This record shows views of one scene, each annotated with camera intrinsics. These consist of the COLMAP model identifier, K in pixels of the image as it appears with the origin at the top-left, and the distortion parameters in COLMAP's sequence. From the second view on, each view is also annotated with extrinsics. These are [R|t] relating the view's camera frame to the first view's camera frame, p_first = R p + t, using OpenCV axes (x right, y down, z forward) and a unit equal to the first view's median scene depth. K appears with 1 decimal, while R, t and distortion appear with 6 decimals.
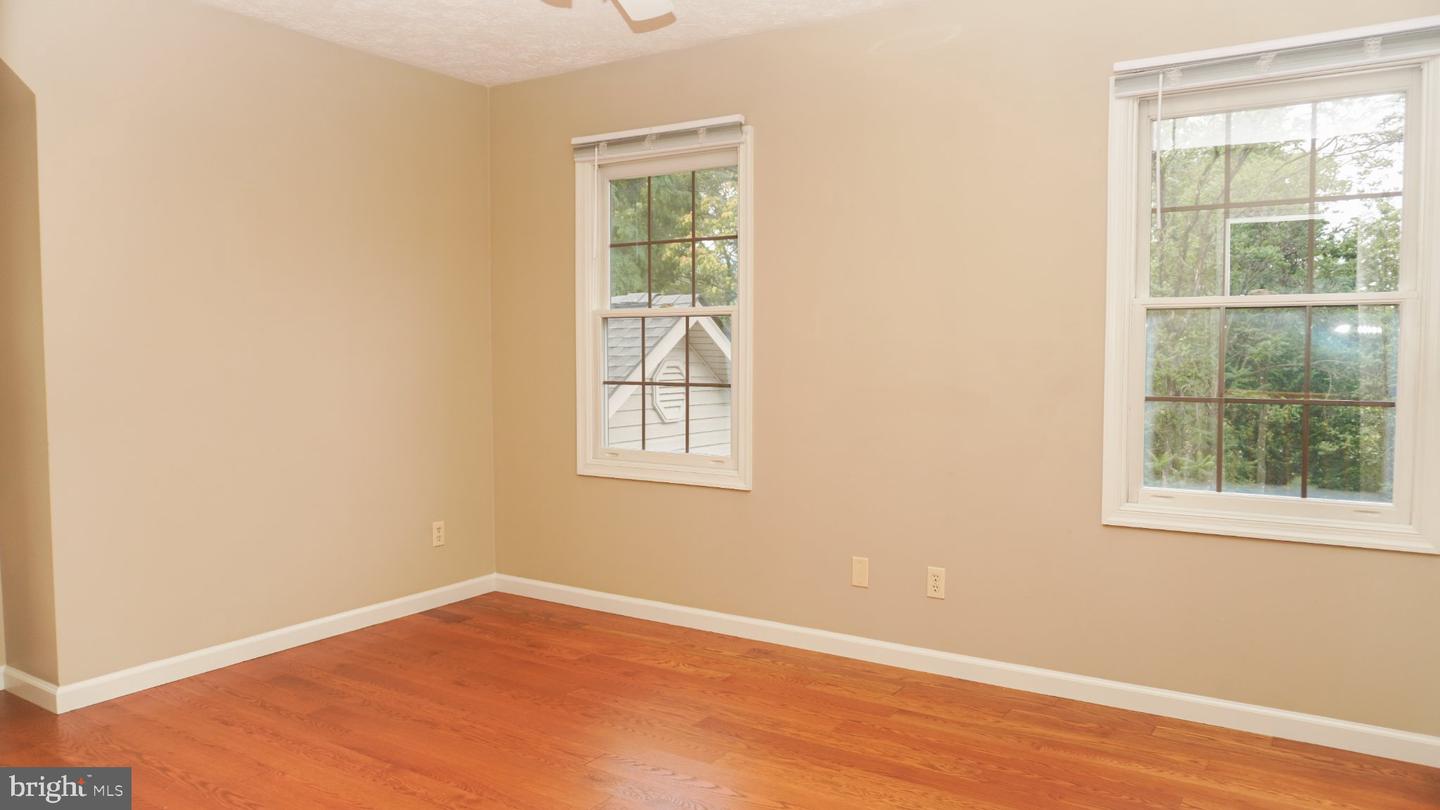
lens RADIAL K [[979.5, 0, 720.0], [0, 979.5, 405.0], [0, 0, 1]] dist [-0.054008, 0.040124]
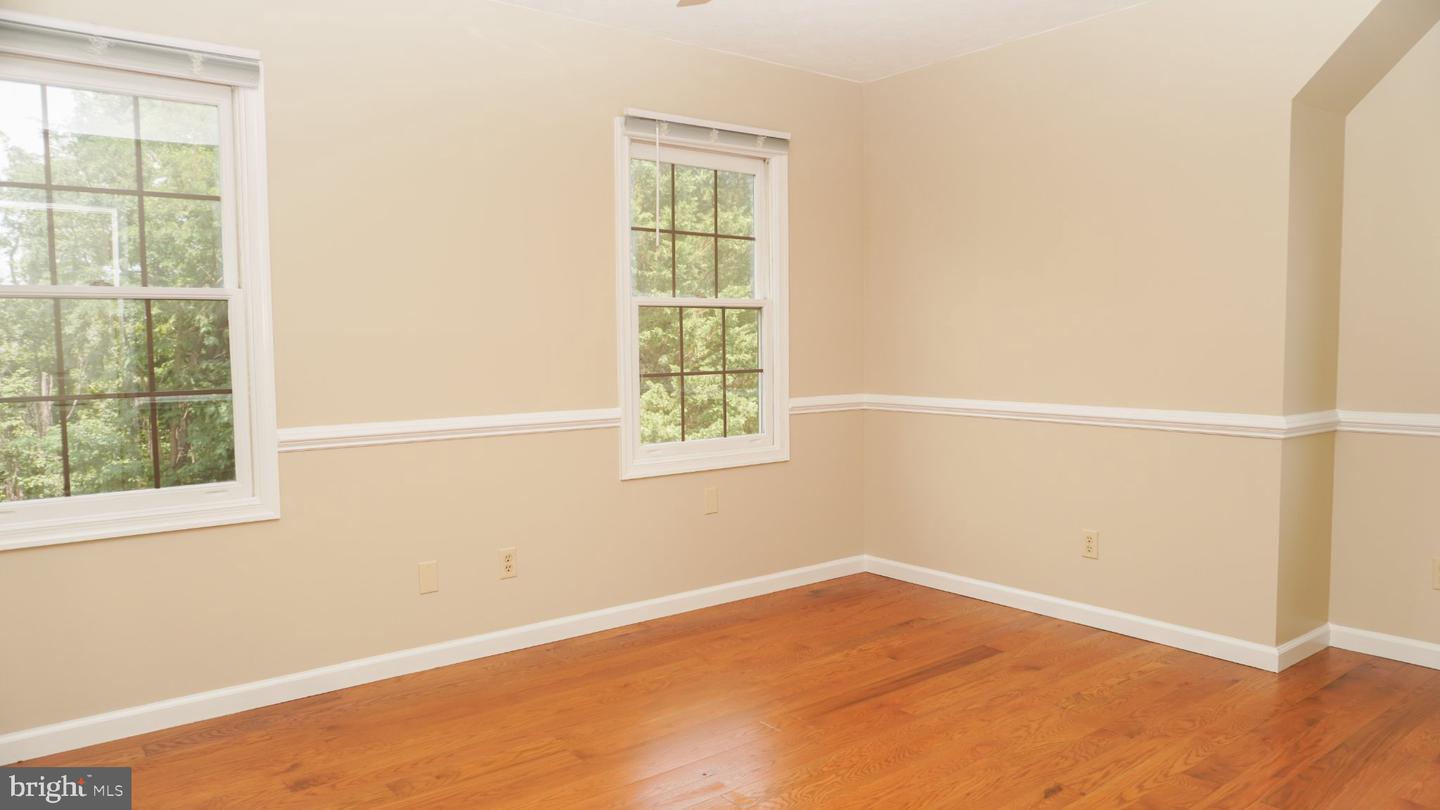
lens RADIAL K [[979.5, 0, 720.0], [0, 979.5, 405.0], [0, 0, 1]] dist [-0.054008, 0.040124]
pose [[0.313292, -0.071708, 0.946946, -0.841447], [0.065596, 0.996398, 0.053750, -0.035371], [-0.947389, 0.045277, 0.316867, 0.546584]]
